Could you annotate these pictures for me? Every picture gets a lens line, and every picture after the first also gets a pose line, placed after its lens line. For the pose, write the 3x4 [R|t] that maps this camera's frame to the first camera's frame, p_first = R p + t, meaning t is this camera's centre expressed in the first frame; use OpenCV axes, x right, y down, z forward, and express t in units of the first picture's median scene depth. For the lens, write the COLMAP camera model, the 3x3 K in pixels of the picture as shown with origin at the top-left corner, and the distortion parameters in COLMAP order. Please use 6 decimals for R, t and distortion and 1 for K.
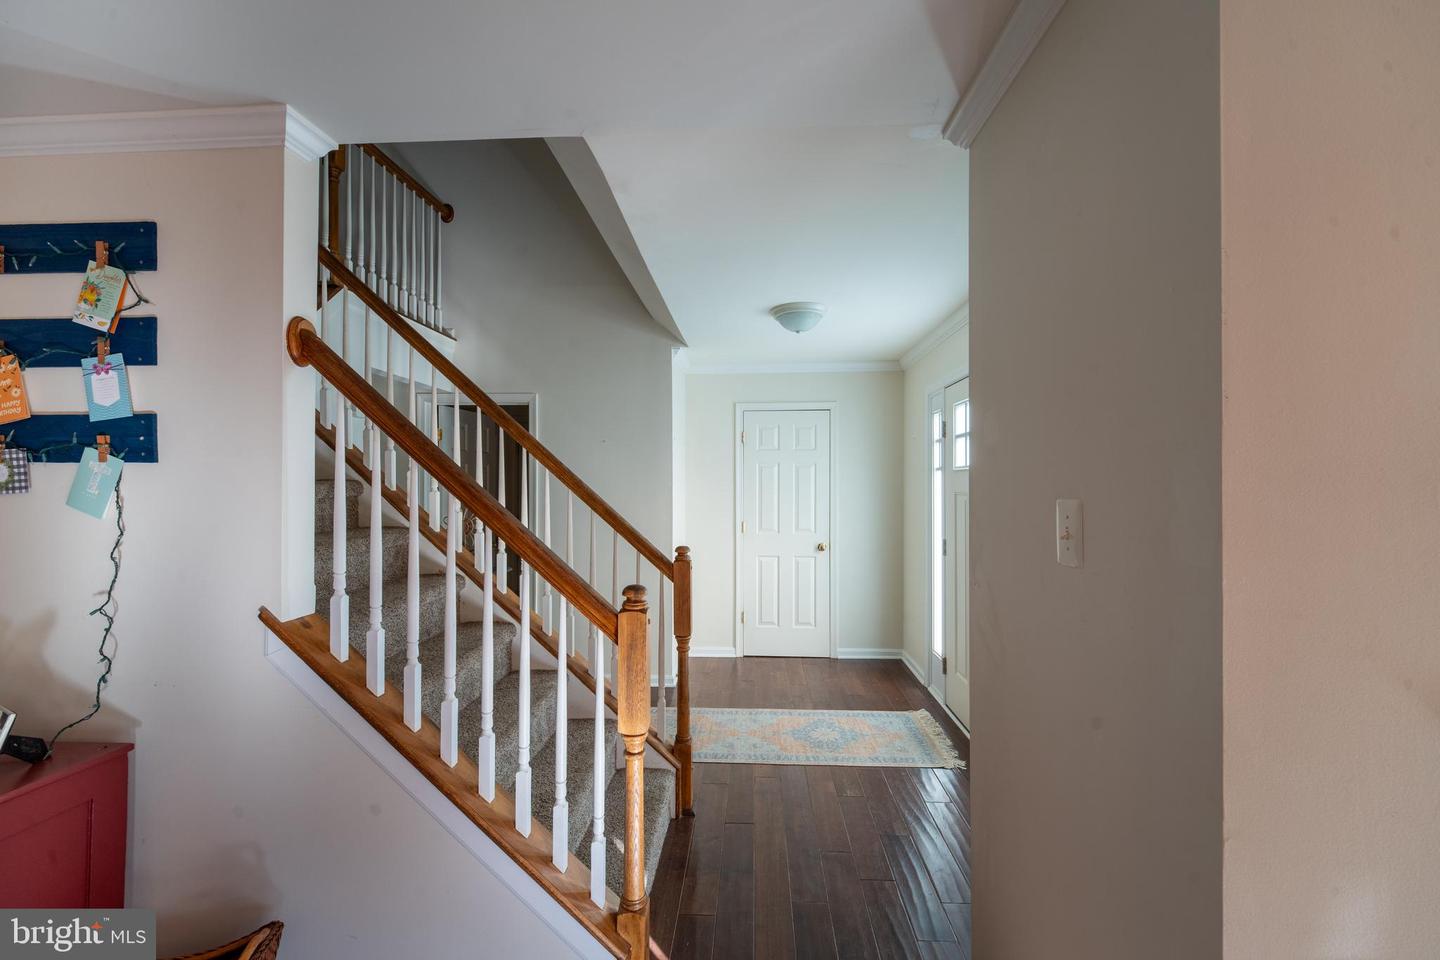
lens RADIAL K [[601.6, 0, 715.1], [0, 601.6, 480.7], [0, 0, 1]] dist [0.011677, -0.000418]
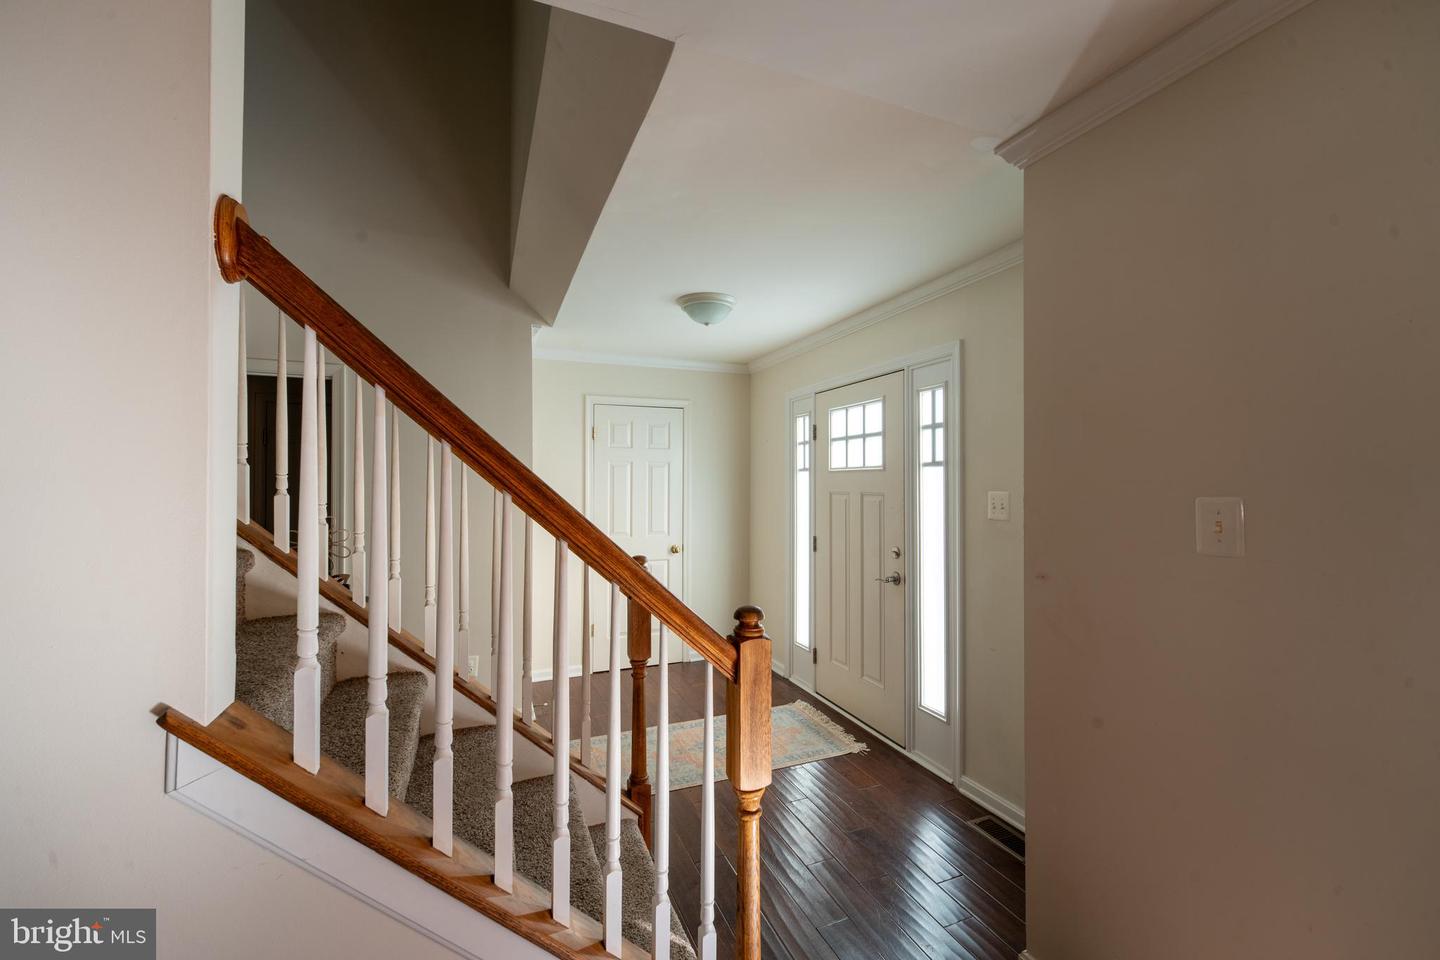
lens RADIAL K [[601.6, 0, 715.1], [0, 601.6, 480.7], [0, 0, 1]] dist [0.011677, -0.000418]
pose [[0.899916, 0.003076, 0.436052, -0.264859], [-0.003001, 0.999995, -0.000860, 0.000914], [-0.436053, -0.000535, 0.899921, 0.137841]]
